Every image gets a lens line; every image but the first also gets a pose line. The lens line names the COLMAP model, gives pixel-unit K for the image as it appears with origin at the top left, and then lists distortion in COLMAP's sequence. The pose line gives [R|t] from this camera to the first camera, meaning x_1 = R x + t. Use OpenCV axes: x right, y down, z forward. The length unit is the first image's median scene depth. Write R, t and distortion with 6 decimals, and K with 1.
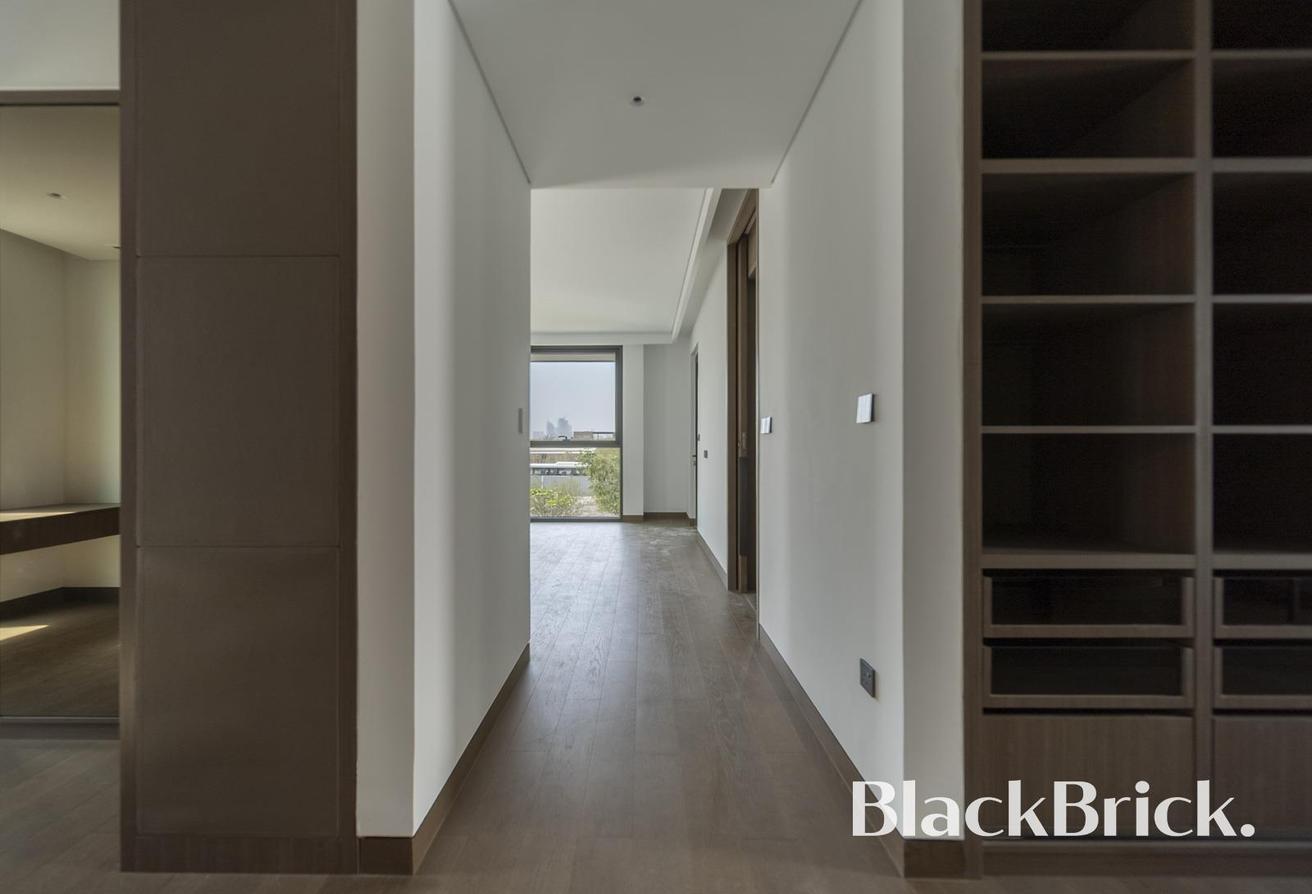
lens RADIAL K [[531.5, 0, 651.3], [0, 531.5, 448.6], [0, 0, 1]] dist [-0.023665, -0.000284]
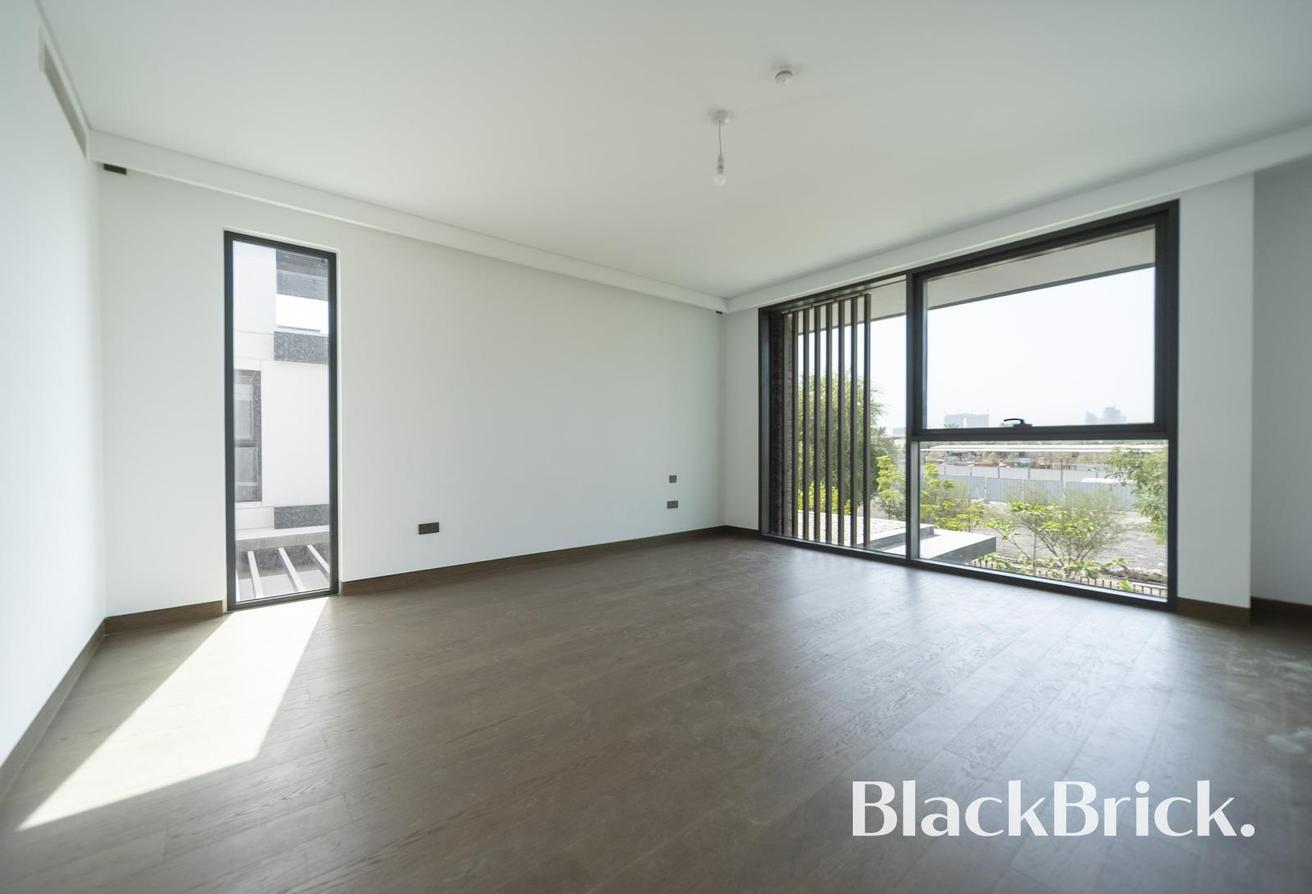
lens RADIAL K [[513.3, 0, 653.4], [0, 513.3, 451.8], [0, 0, 1]] dist [0.000037, 0.000722]
pose [[0.629617, 0.002368, -0.776902, 0.002287], [0.005261, 0.999959, 0.007311, 0.003510], [0.776888, -0.008690, 0.629579, 0.396240]]
